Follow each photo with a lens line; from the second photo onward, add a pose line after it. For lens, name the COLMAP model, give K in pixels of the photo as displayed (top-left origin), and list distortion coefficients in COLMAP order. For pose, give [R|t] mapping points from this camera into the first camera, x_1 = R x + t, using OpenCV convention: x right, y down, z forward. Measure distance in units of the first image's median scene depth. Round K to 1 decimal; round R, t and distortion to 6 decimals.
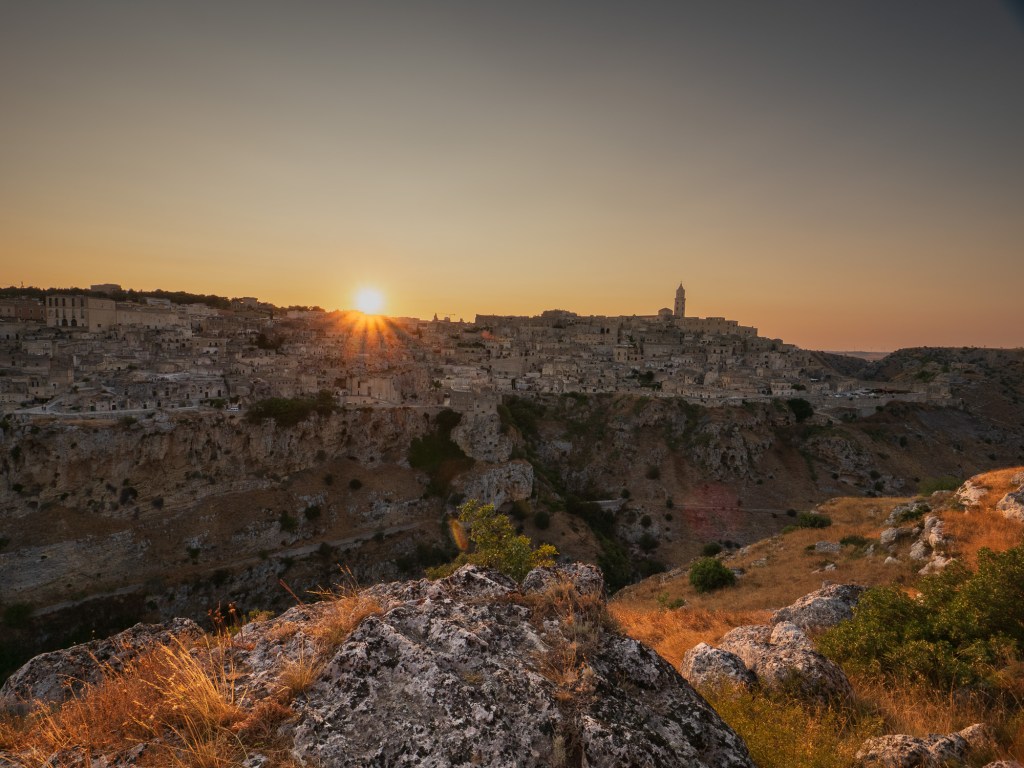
lens RADIAL K [[472.4, 0, 512.0], [0, 472.4, 384.0], [0, 0, 1]] dist [-0.015345, -0.000139]
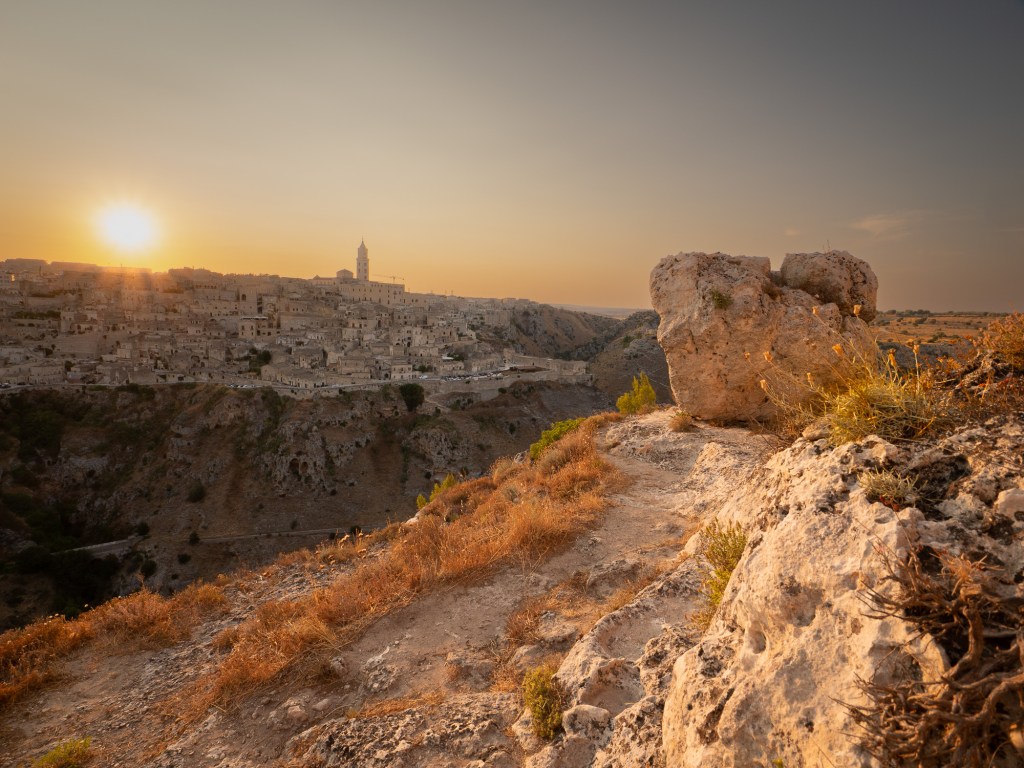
lens RADIAL K [[484.1, 0, 497.7], [0, 484.1, 385.8], [0, 0, 1]] dist [-0.010109, -0.000057]
pose [[0.941629, -0.046082, 0.333484, 0.458806], [0.015541, 0.995481, 0.093676, -0.046428], [-0.336294, -0.083025, 0.938090, 0.107124]]
